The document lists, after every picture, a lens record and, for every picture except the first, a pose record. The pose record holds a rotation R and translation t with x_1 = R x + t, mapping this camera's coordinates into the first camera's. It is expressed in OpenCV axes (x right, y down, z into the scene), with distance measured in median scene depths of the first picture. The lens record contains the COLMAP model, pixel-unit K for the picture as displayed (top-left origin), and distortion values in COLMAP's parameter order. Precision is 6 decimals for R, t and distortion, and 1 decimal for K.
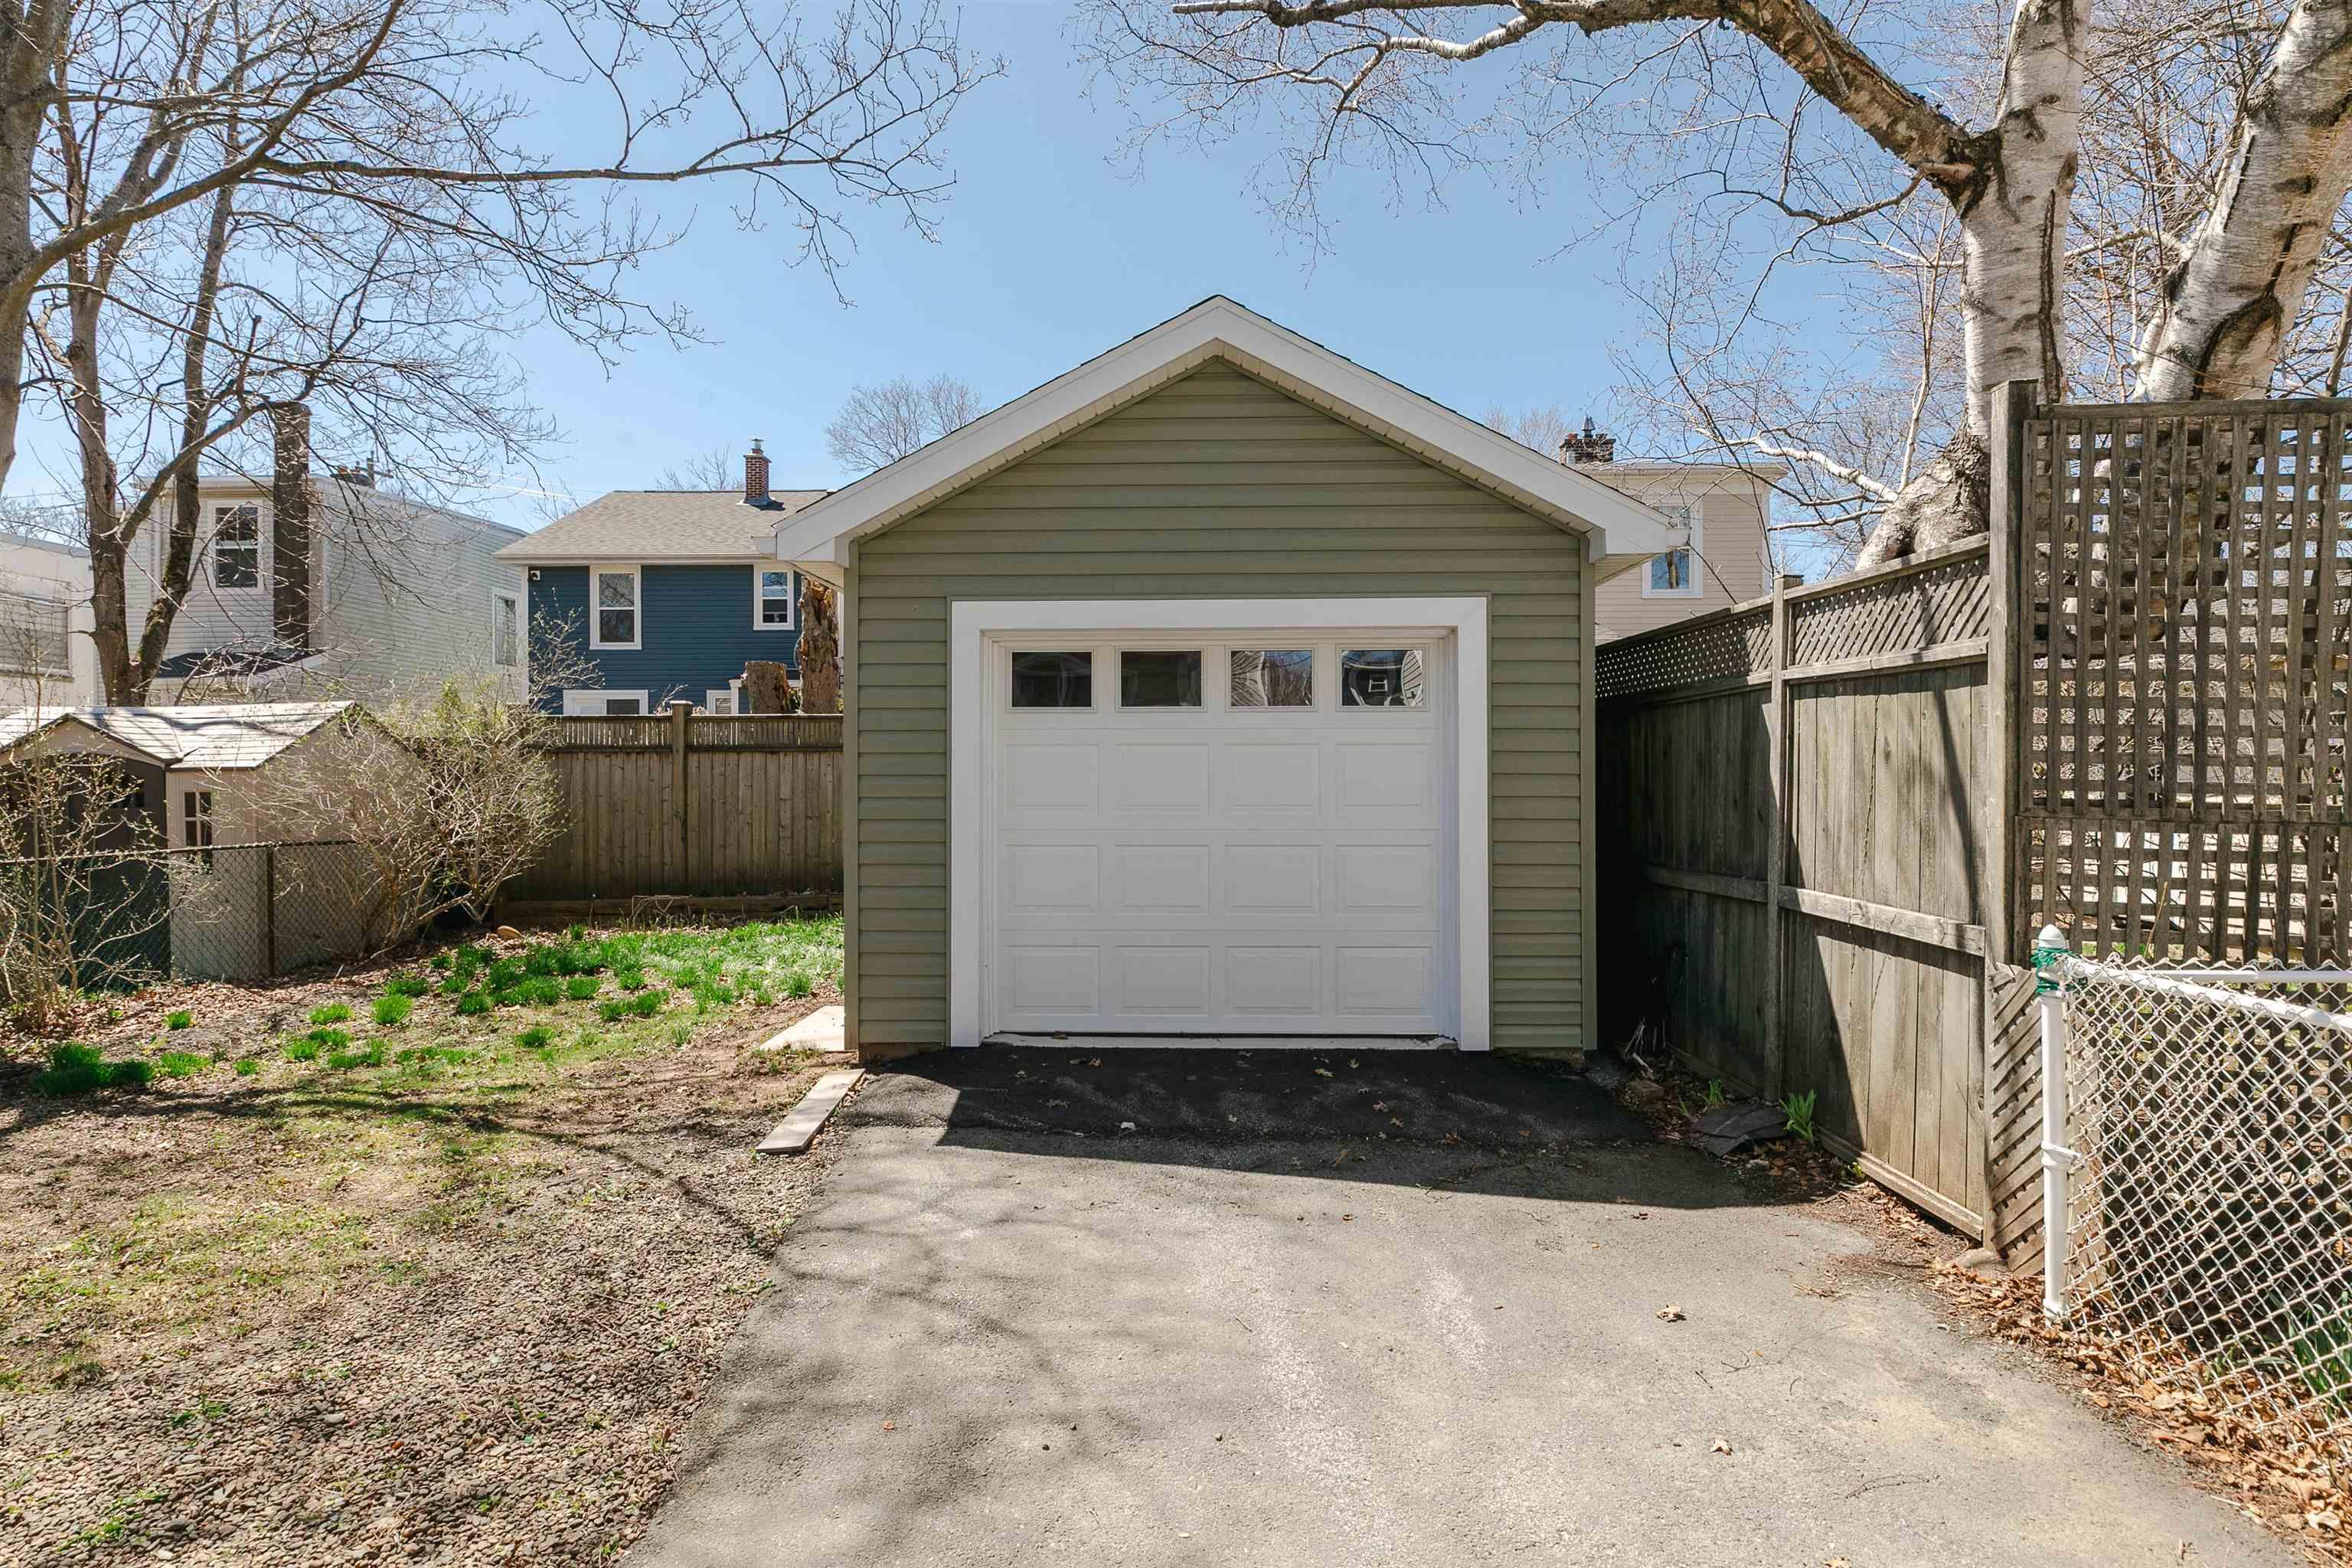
lens RADIAL K [[1181.7, 0, 1131.5], [0, 1181.7, 772.2], [0, 0, 1]] dist [-0.002041, 0.000030]
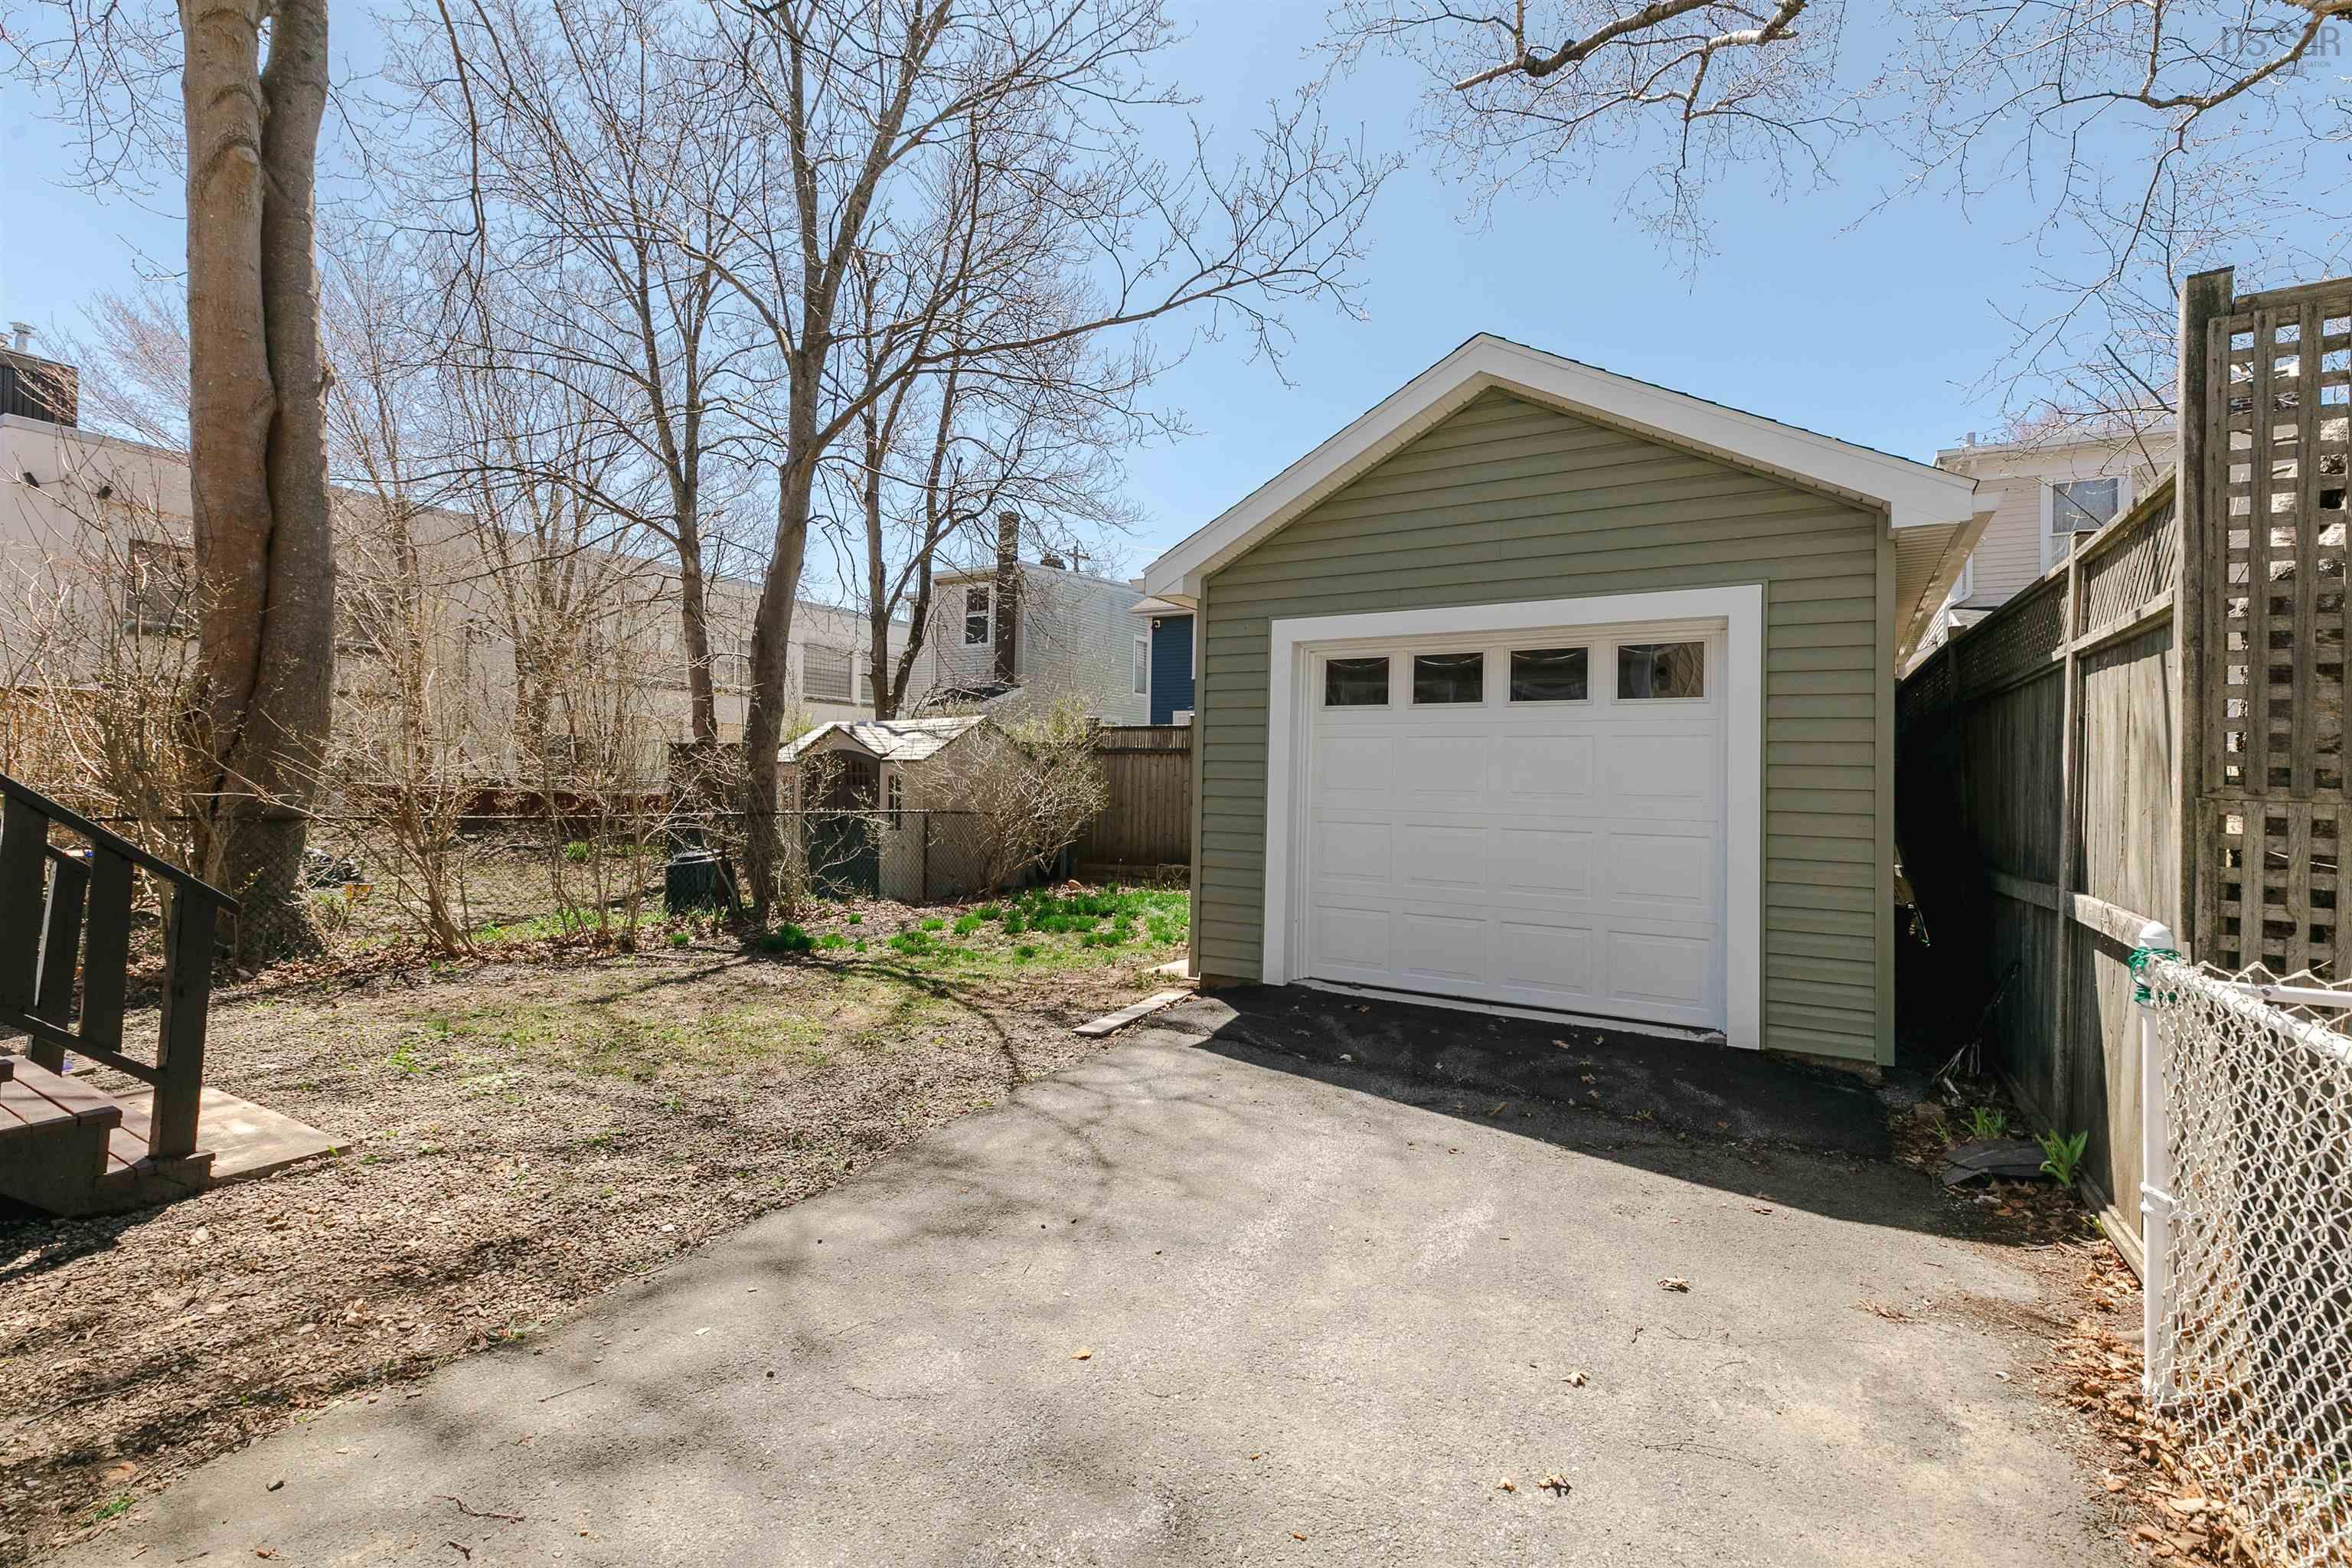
lens RADIAL K [[1063.7, 0, 1187.7], [0, 1063.7, 762.0], [0, 0, 1]] dist [0.007078, -0.001470]
pose [[0.865937, 0.009286, -0.500068, 0.367067], [-0.022585, 0.999534, -0.020549, 0.031013], [0.499644, 0.029088, 0.865743, 0.001663]]
